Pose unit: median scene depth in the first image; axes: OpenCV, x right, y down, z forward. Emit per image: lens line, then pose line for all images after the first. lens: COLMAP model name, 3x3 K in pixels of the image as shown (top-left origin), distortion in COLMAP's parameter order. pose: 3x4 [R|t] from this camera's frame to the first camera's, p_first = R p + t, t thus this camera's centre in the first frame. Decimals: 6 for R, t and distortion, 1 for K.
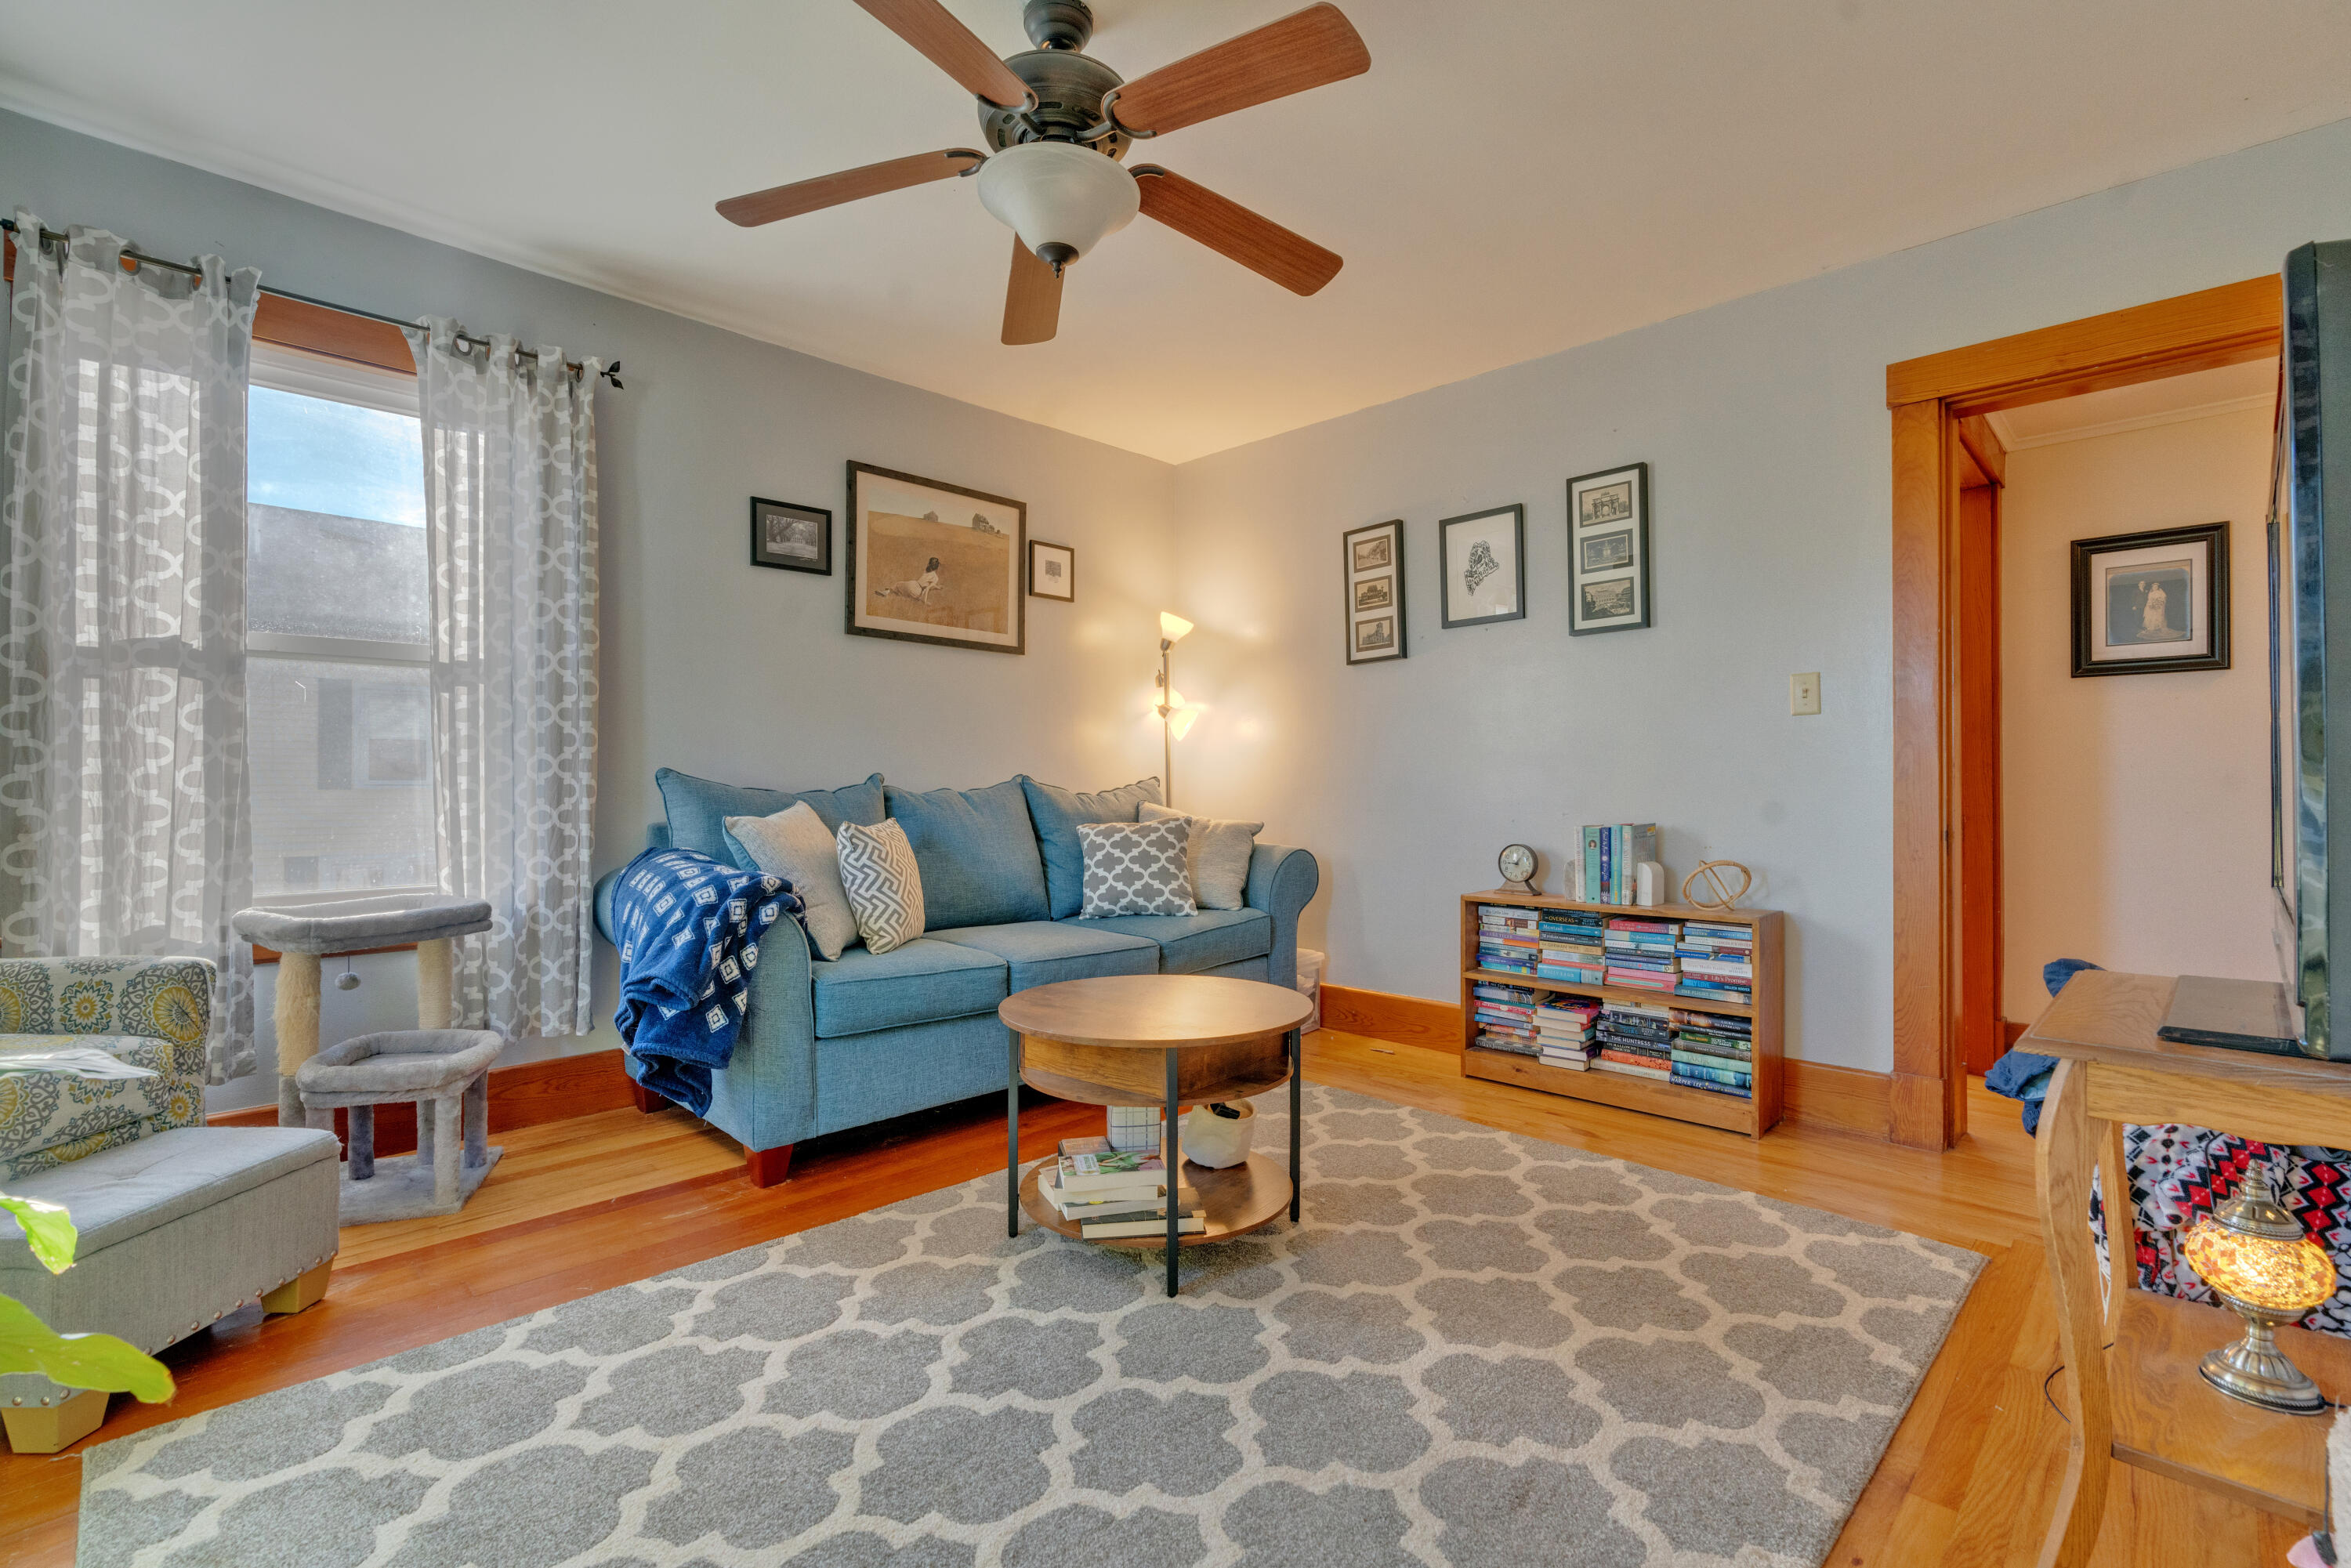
lens RADIAL K [[1057.4, 0, 1187.6], [0, 1057.4, 786.6], [0, 0, 1]] dist [-0.013736, 0.002535]
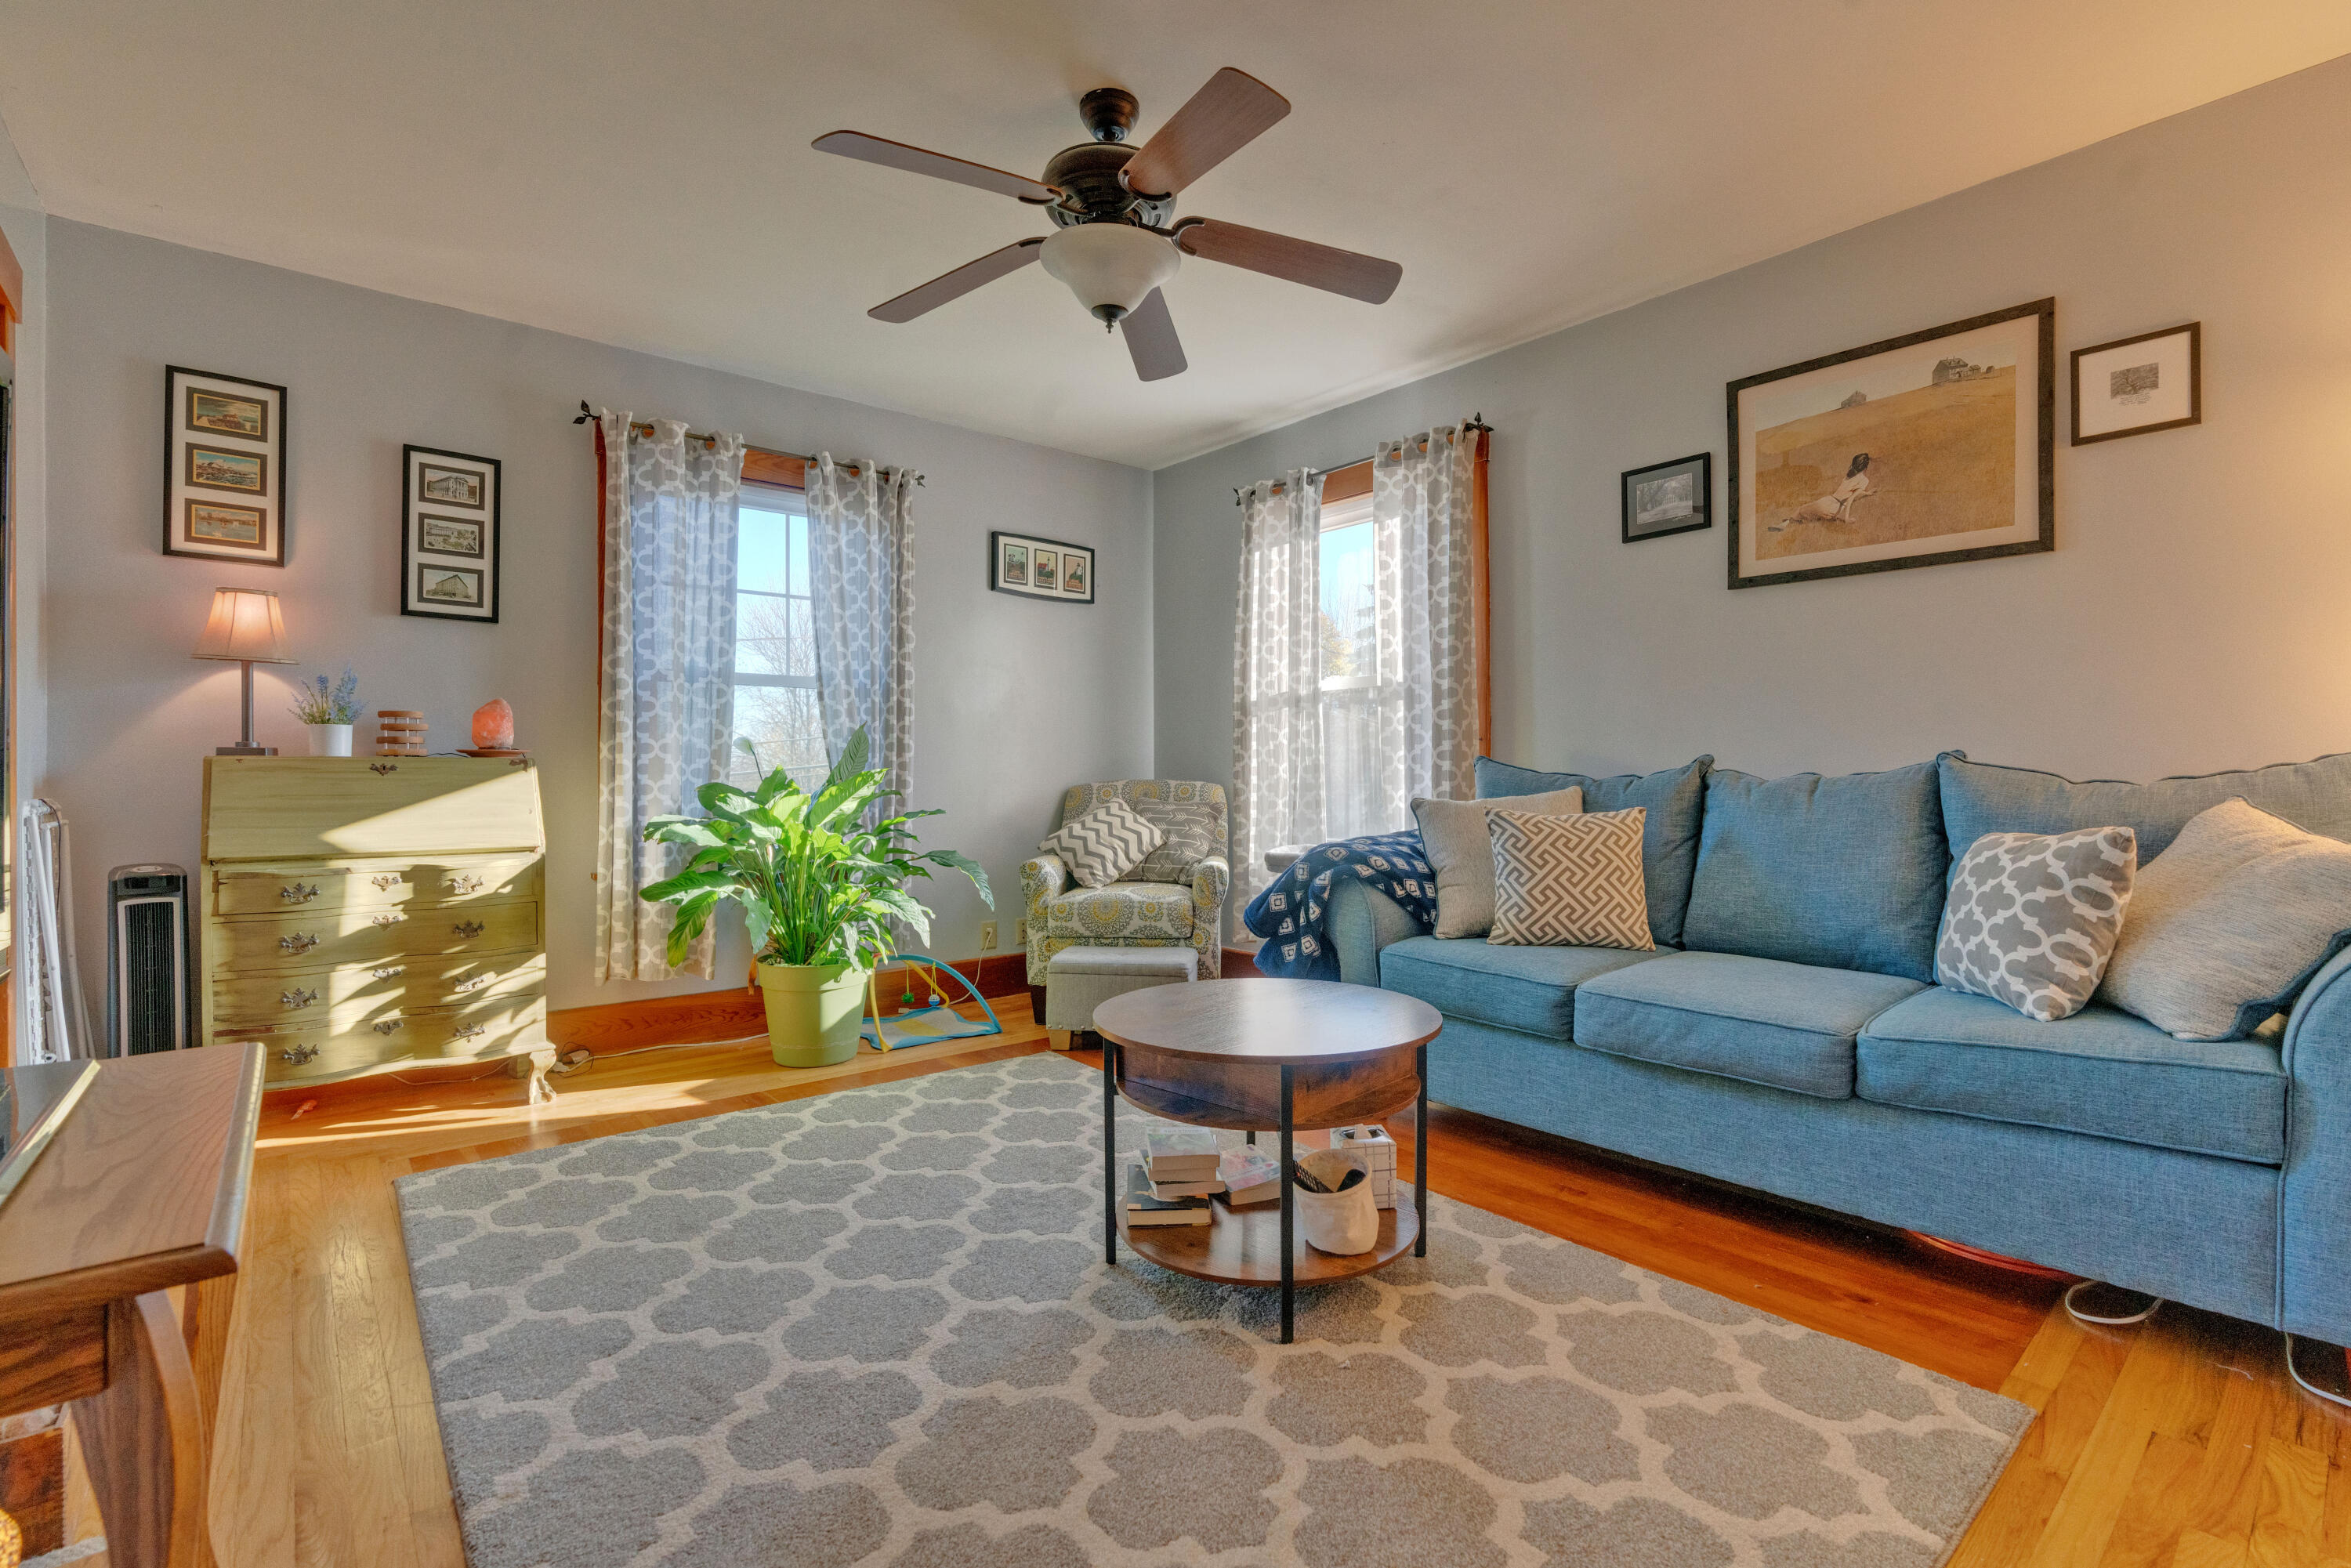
lens RADIAL K [[1057.4, 0, 1187.2], [0, 1057.4, 778.9], [0, 0, 1]] dist [-0.013736, 0.002535]
pose [[-0.087414, 0.005902, -0.996155, 0.703324], [0.006033, 0.999967, 0.005395, -0.000422], [0.996154, -0.005538, -0.087446, 0.811402]]
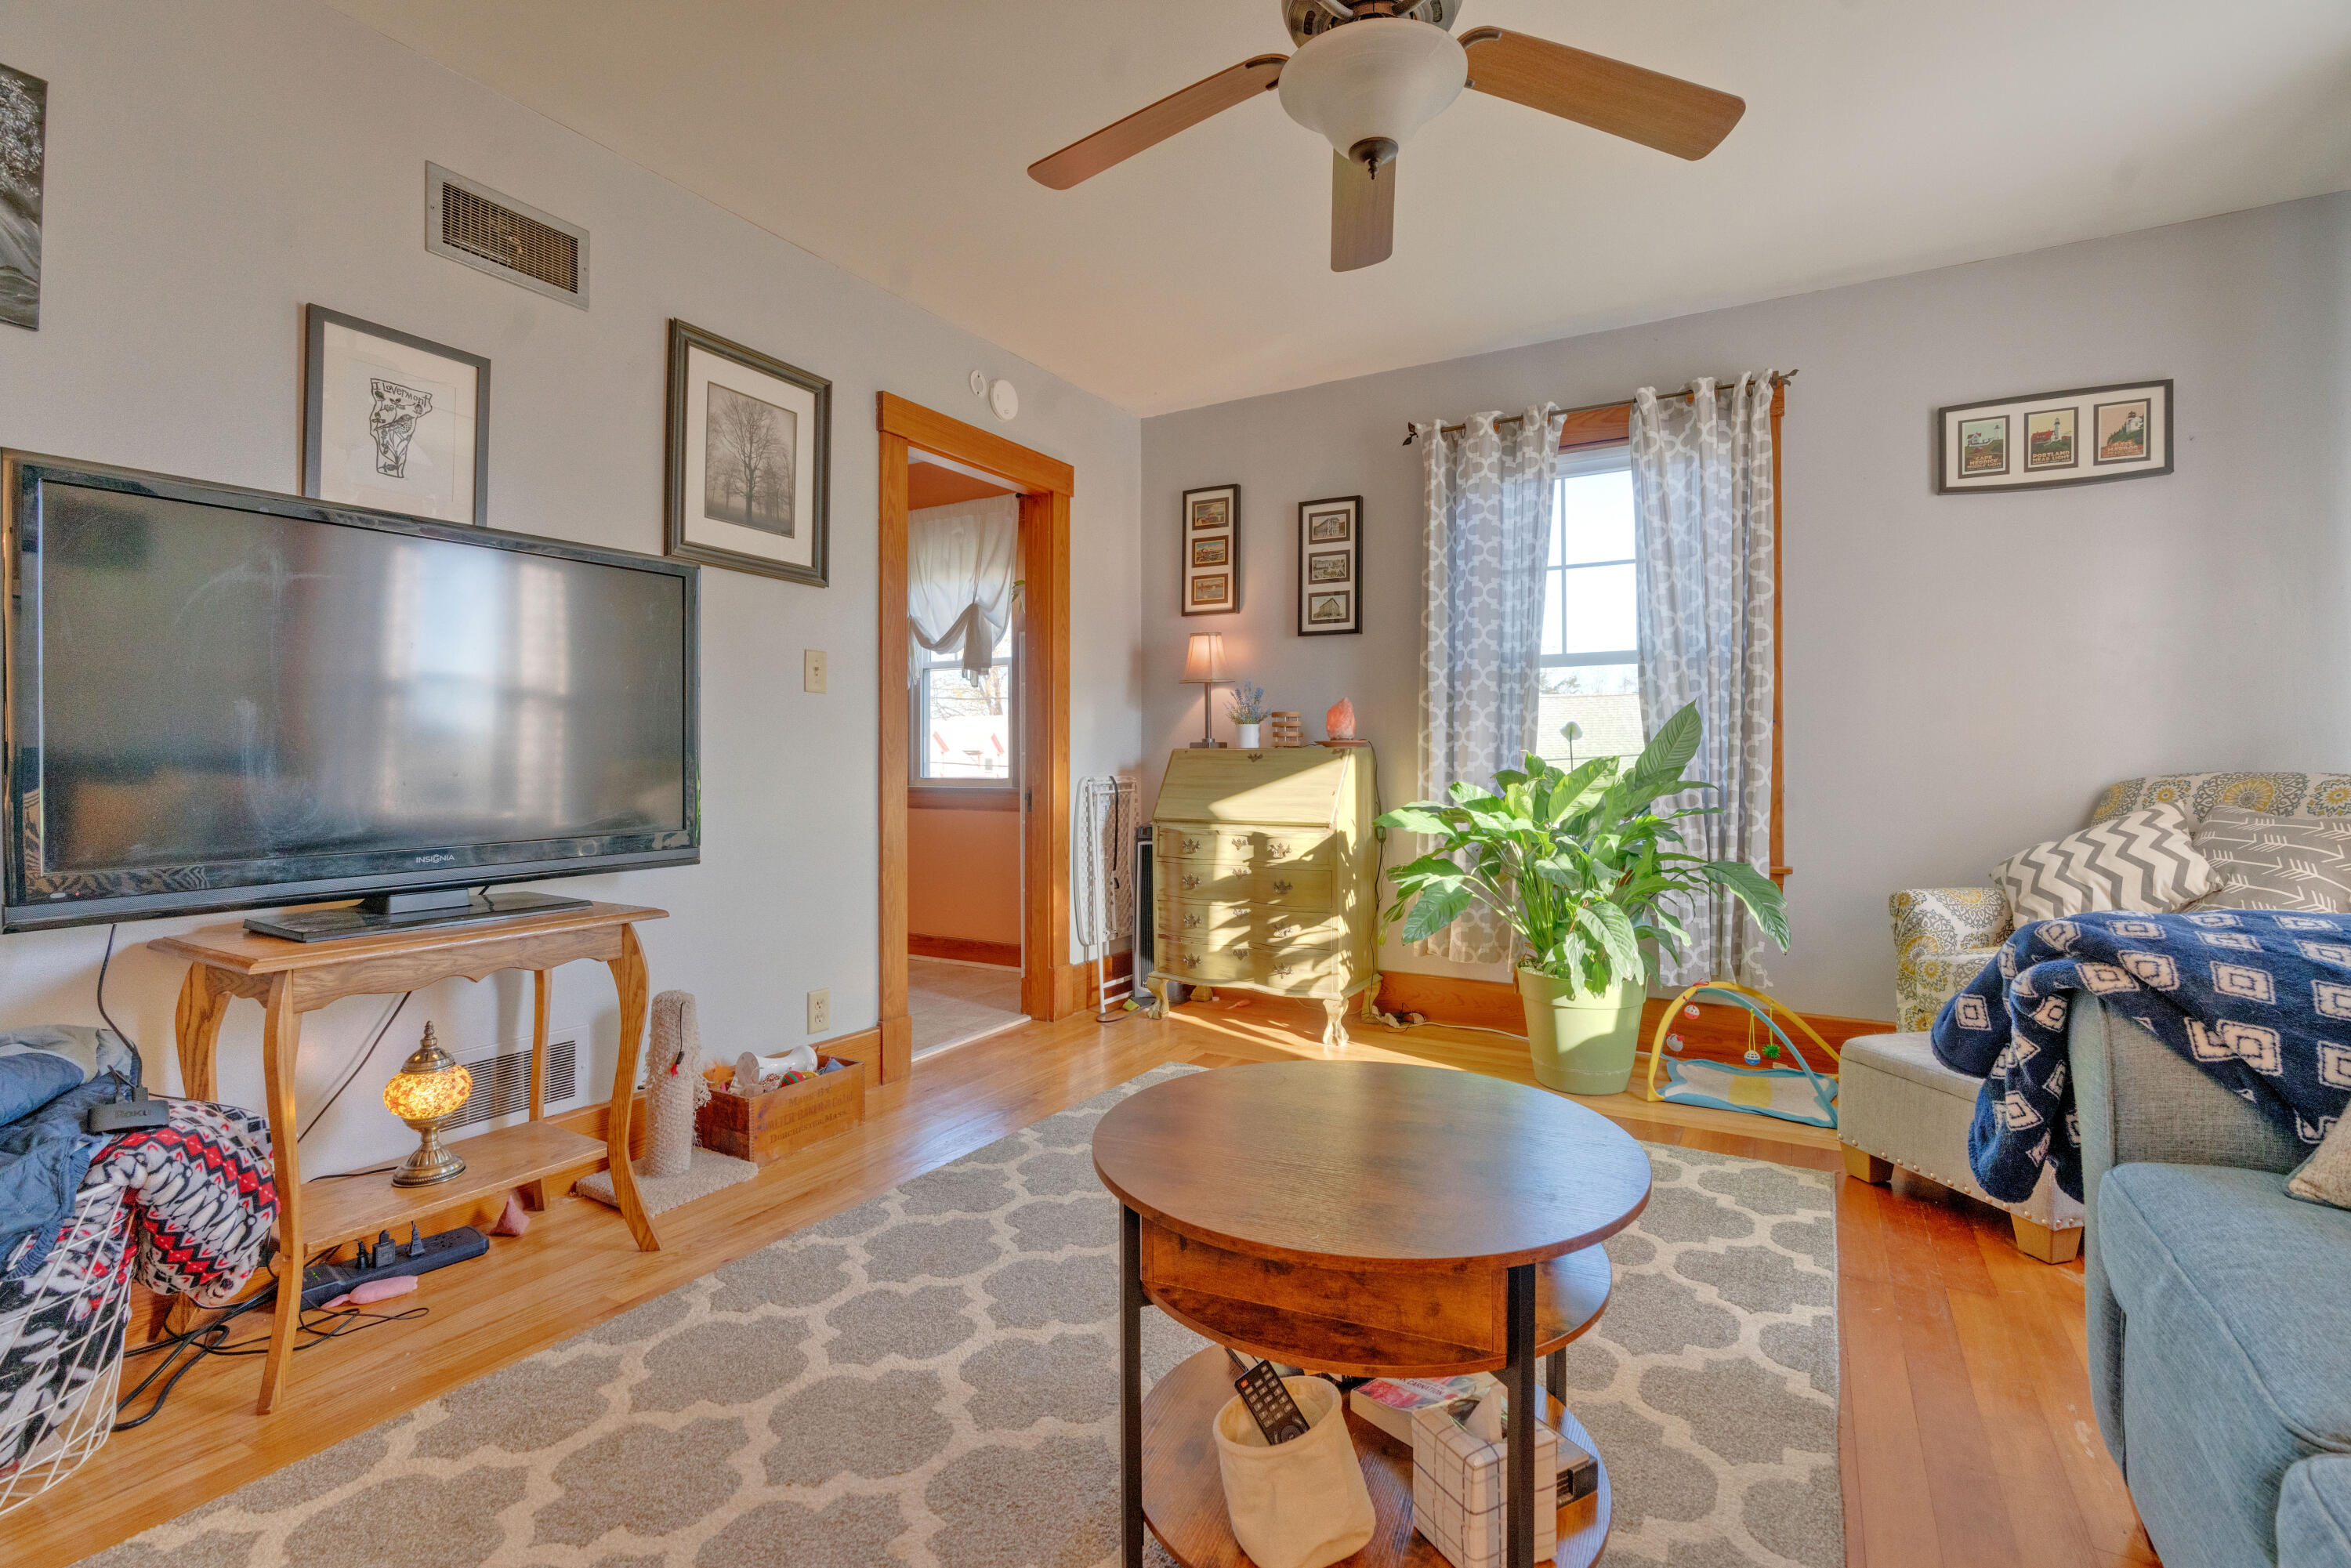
lens RADIAL K [[1057.4, 0, 1195.0], [0, 1057.4, 755.5], [0, 0, 1]] dist [-0.013736, 0.002535]
pose [[-0.966137, -0.000112, -0.258031, 0.167579], [0.002456, 0.999951, -0.009633, 0.001225], [0.258019, -0.009940, -0.966089, 1.232498]]
